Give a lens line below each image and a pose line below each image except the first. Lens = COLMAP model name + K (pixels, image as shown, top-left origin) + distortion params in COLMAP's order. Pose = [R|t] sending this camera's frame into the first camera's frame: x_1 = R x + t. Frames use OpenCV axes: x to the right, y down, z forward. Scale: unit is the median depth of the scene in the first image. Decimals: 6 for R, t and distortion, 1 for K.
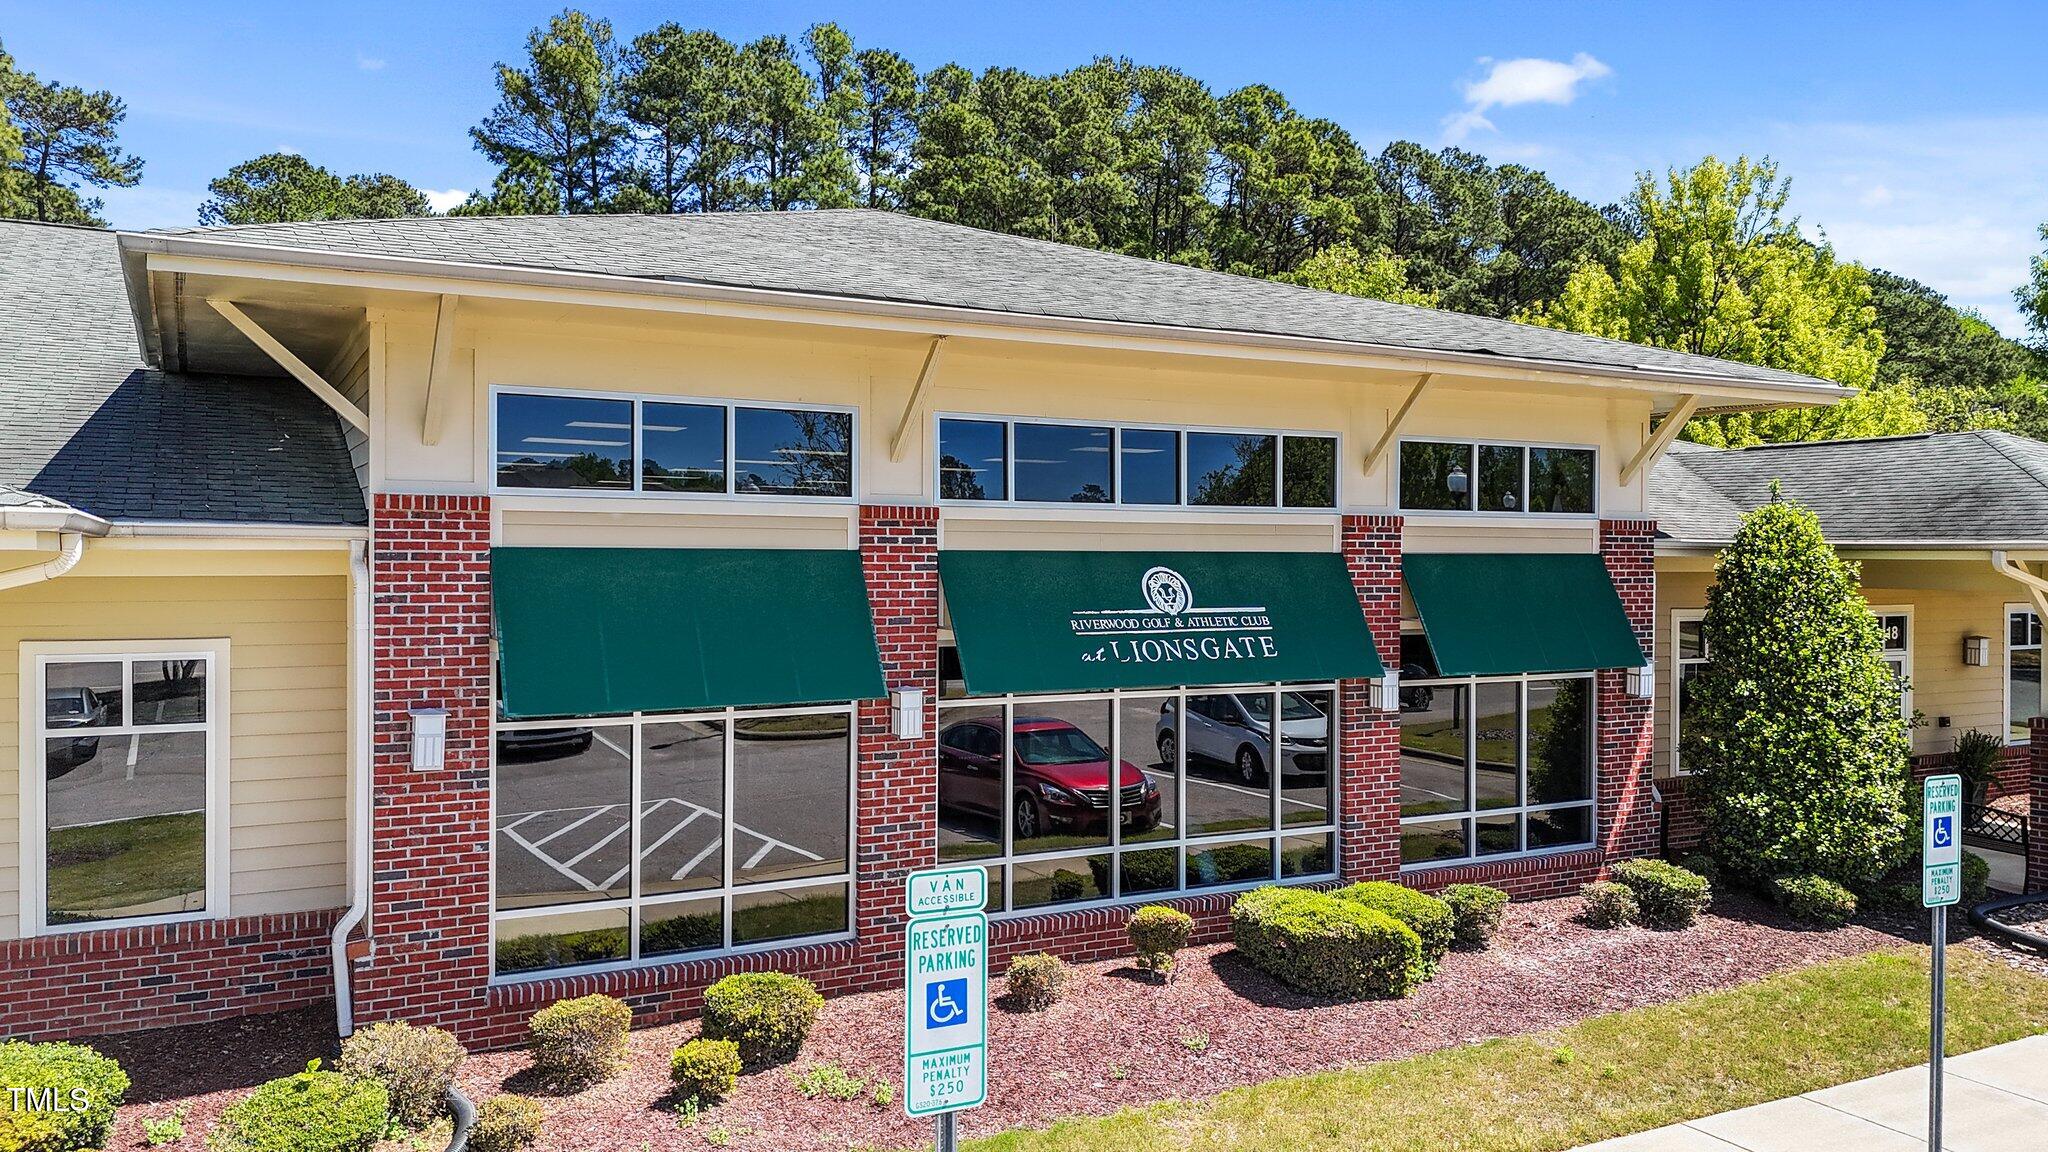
lens RADIAL K [[1488.7, 0, 1024.0], [0, 1488.7, 576.0], [0, 0, 1]] dist [0.105986, -0.160122]
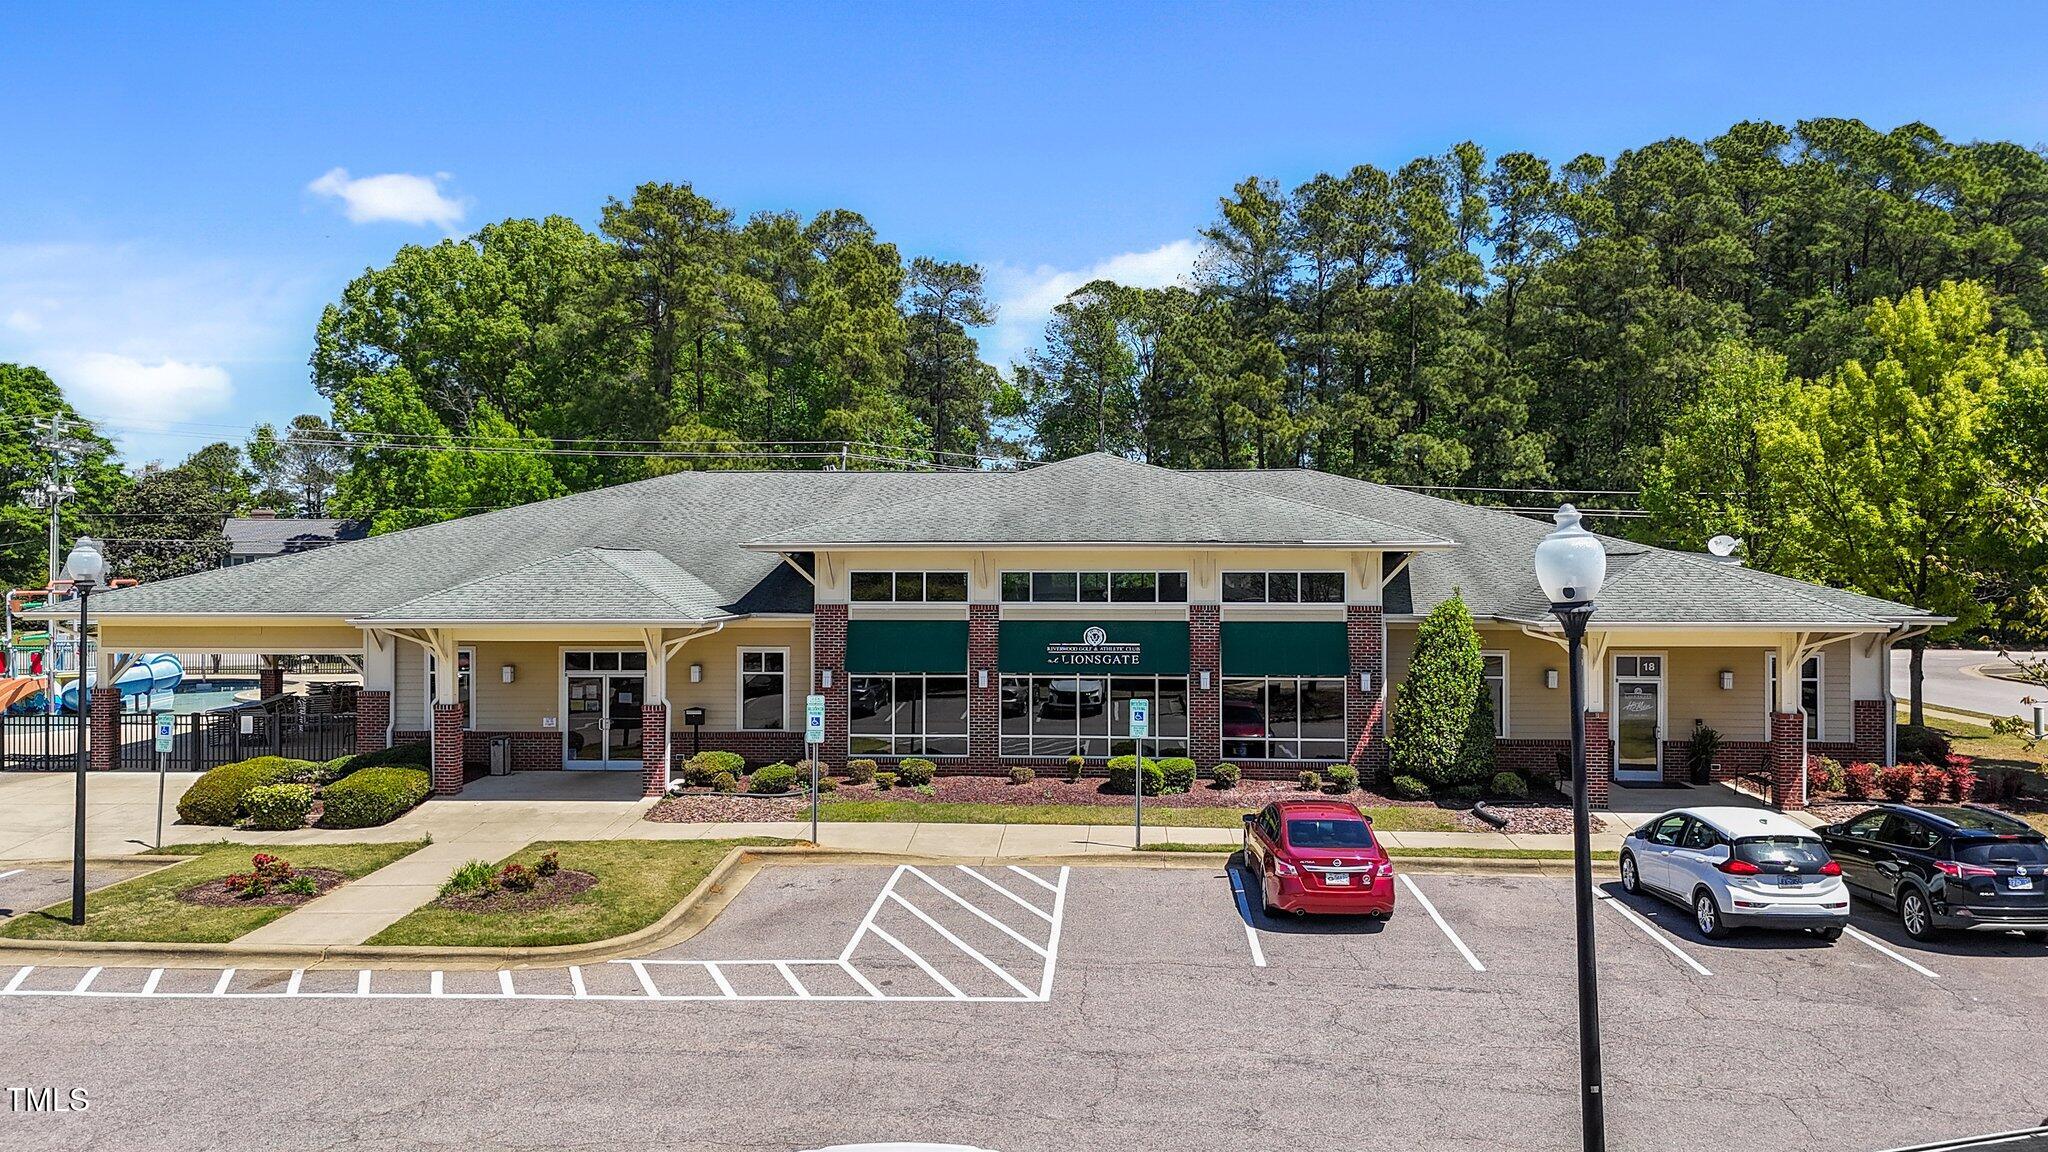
lens RADIAL K [[1488.7, 0, 1024.0], [0, 1488.7, 576.0], [0, 0, 1]] dist [0.105986, -0.160122]
pose [[0.846017, -0.000831, -0.533155, 1.345660], [-0.004686, 0.999949, -0.008993, -0.069506], [0.533135, 0.010107, 0.845970, -1.213870]]
